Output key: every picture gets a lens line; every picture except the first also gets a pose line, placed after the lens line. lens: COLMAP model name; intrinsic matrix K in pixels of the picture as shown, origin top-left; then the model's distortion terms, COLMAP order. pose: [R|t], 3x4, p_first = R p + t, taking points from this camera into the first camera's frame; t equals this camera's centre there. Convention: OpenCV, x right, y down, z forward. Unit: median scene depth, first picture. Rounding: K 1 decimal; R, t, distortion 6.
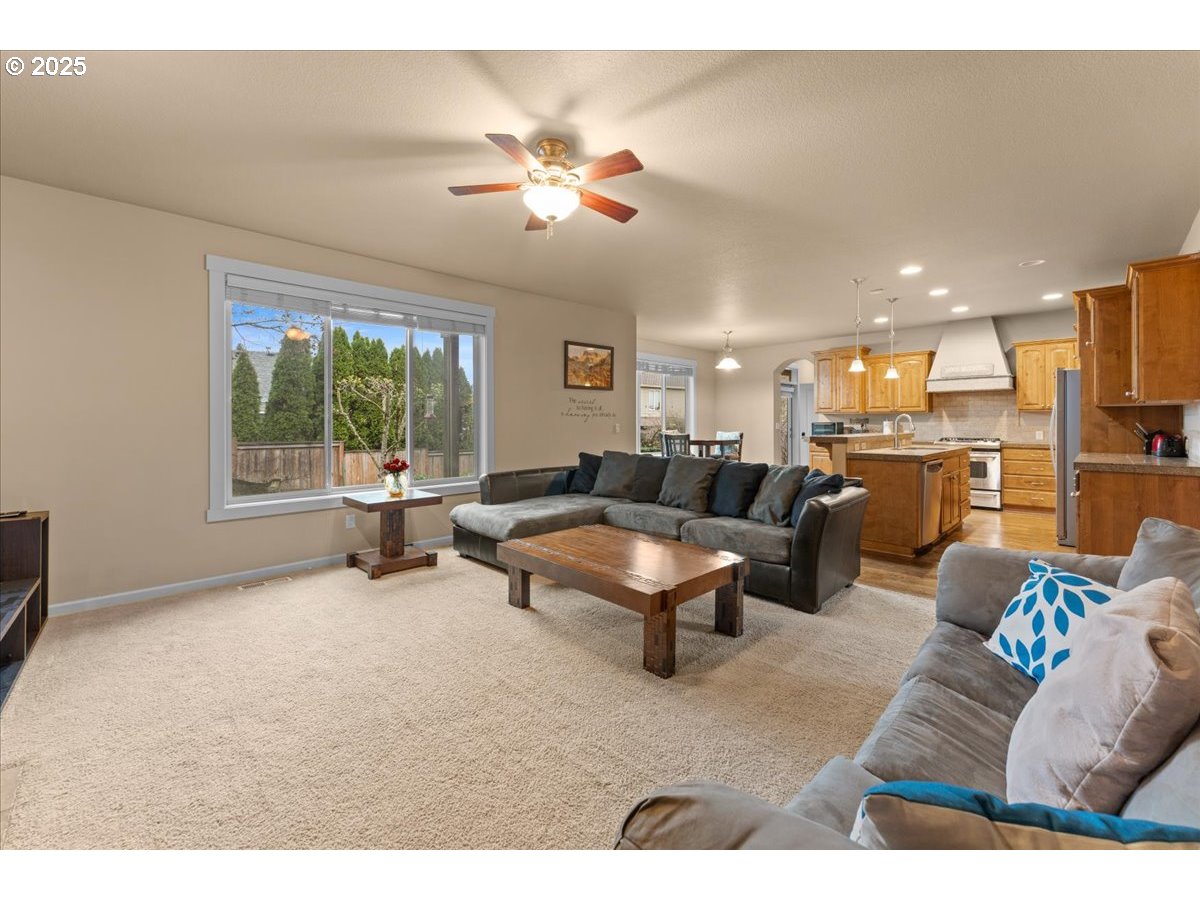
lens RADIAL K [[481.3, 0, 605.1], [0, 481.3, 420.6], [0, 0, 1]] dist [0.000901, -0.000972]
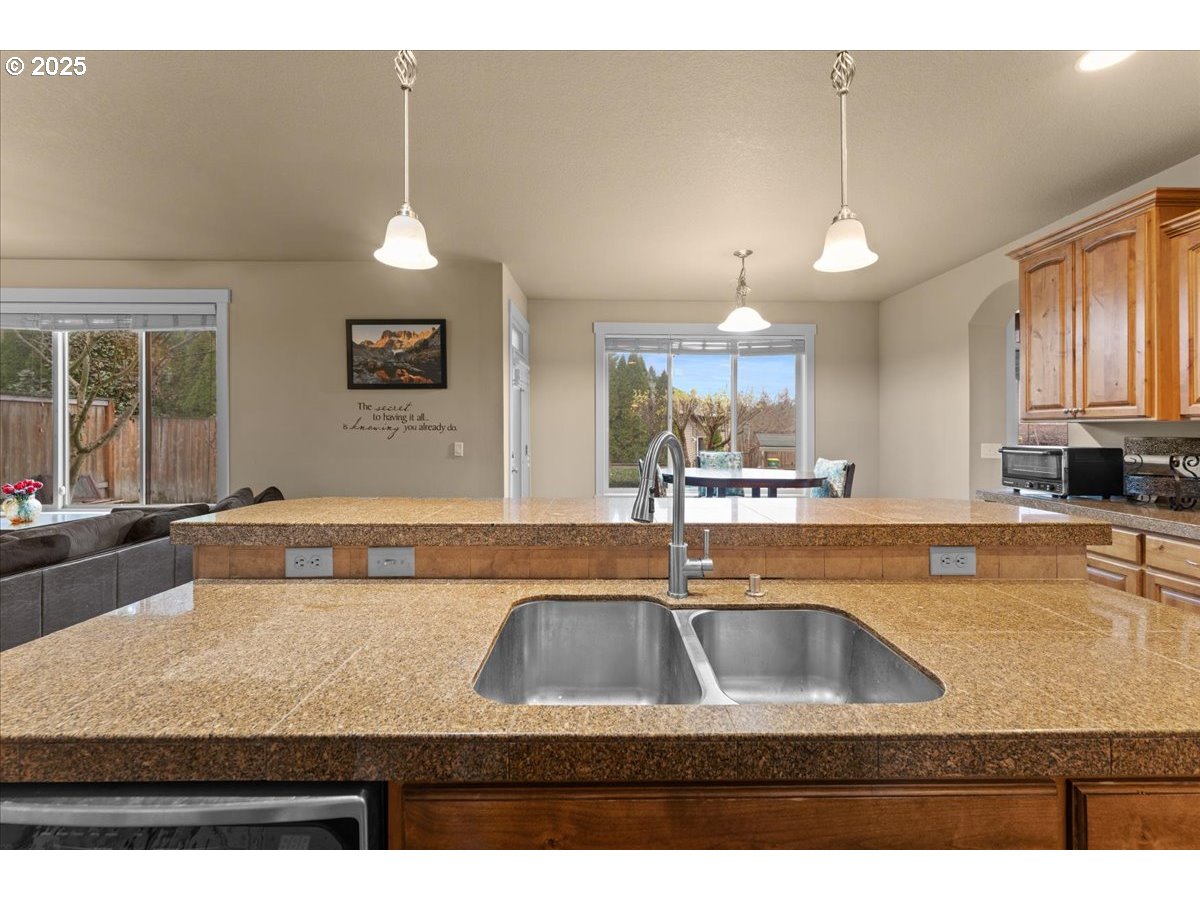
lens RADIAL K [[481.3, 0, 605.8], [0, 481.3, 430.6], [0, 0, 1]] dist [0.000901, -0.000972]
pose [[0.724981, 0.006005, -0.688743, 0.591091], [-0.002512, 0.999978, 0.006074, -0.011965], [0.688764, -0.002674, 0.724980, 0.676423]]
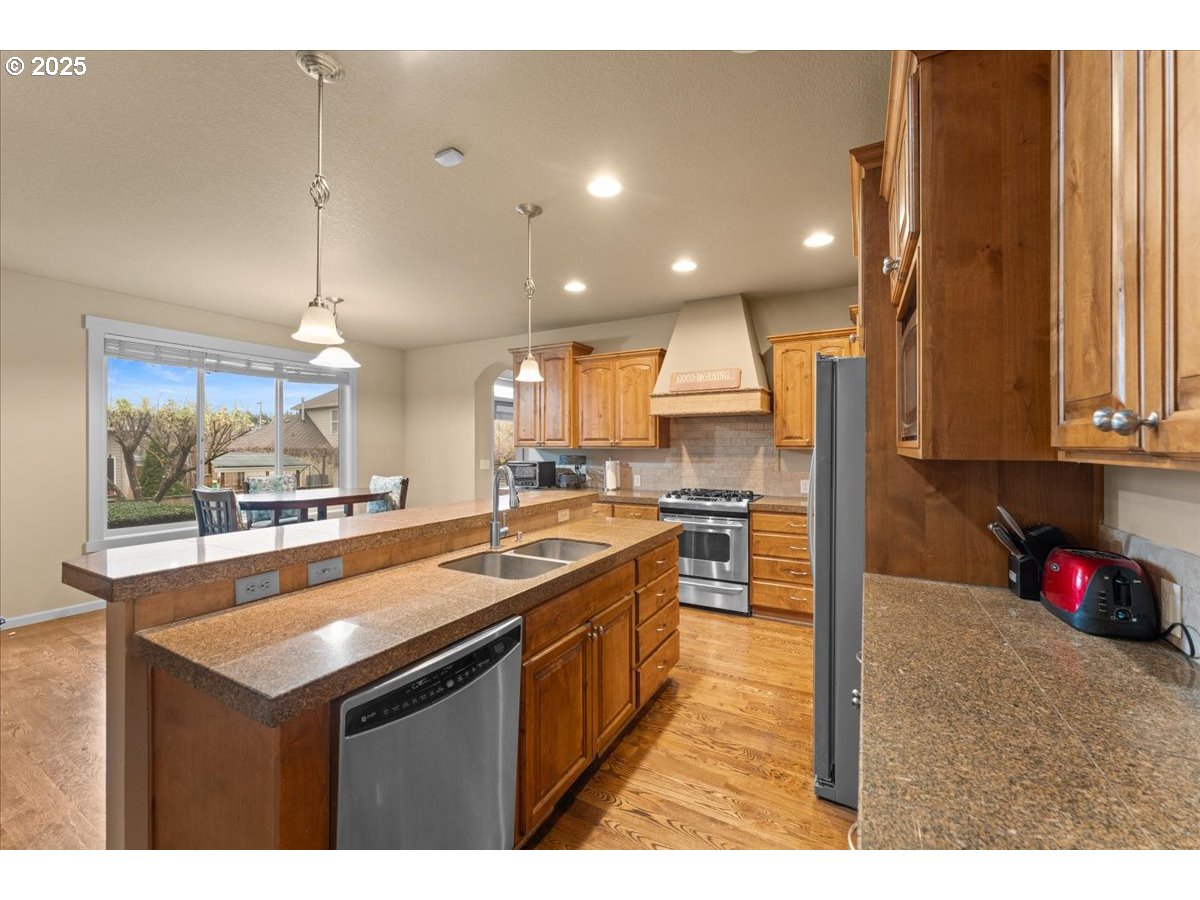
lens RADIAL K [[481.3, 0, 600.2], [0, 481.3, 446.7], [0, 0, 1]] dist [0.000901, -0.000972]
pose [[0.955952, 0.001548, 0.293520, 0.463732], [-0.003015, 0.999985, 0.004545, -0.024473], [-0.293509, -0.005230, 0.955942, 0.479034]]
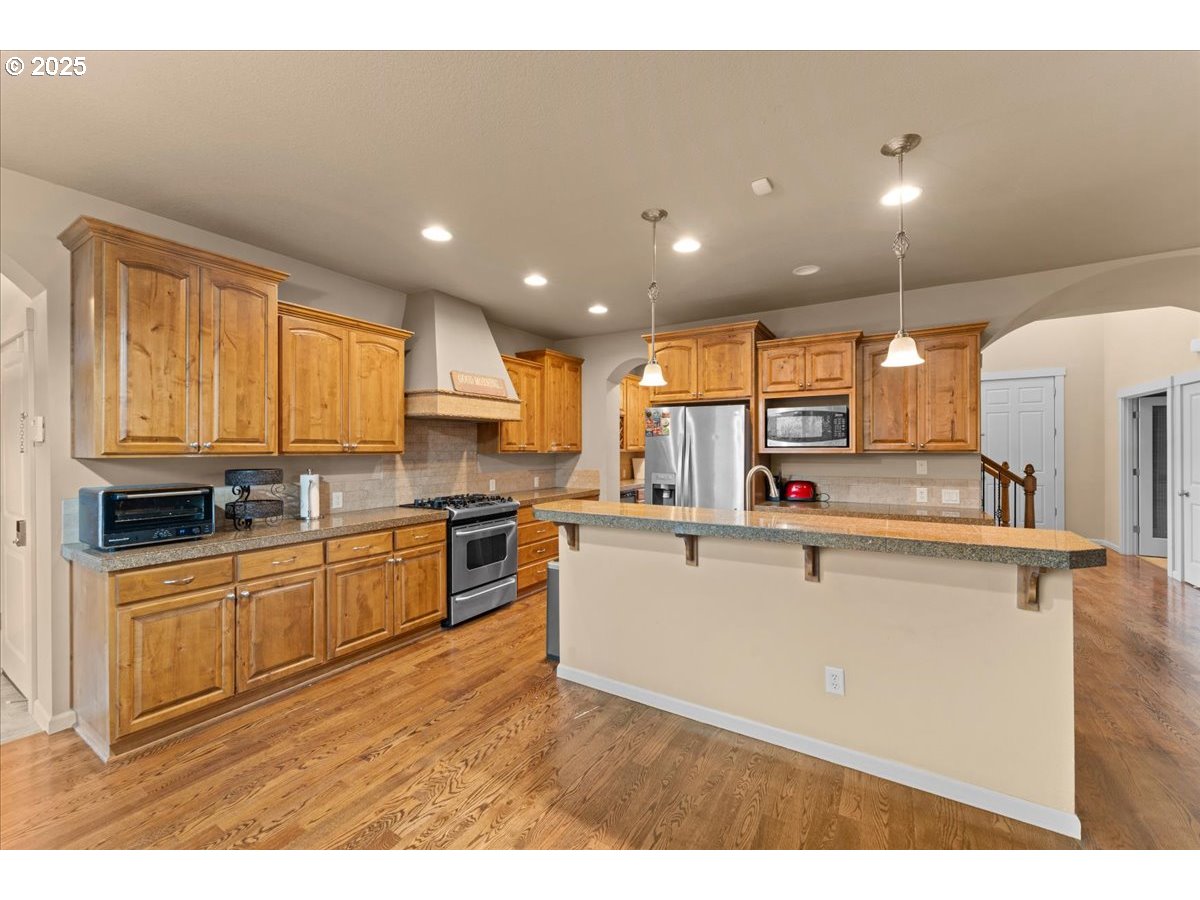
lens RADIAL K [[481.3, 0, 602.0], [0, 481.3, 450.2], [0, 0, 1]] dist [0.000901, -0.000972]
pose [[-0.255658, 0.002787, 0.966763, 0.144717], [0.001049, 0.999996, -0.002606, -0.022019], [-0.966767, 0.000348, -0.255660, 1.032739]]
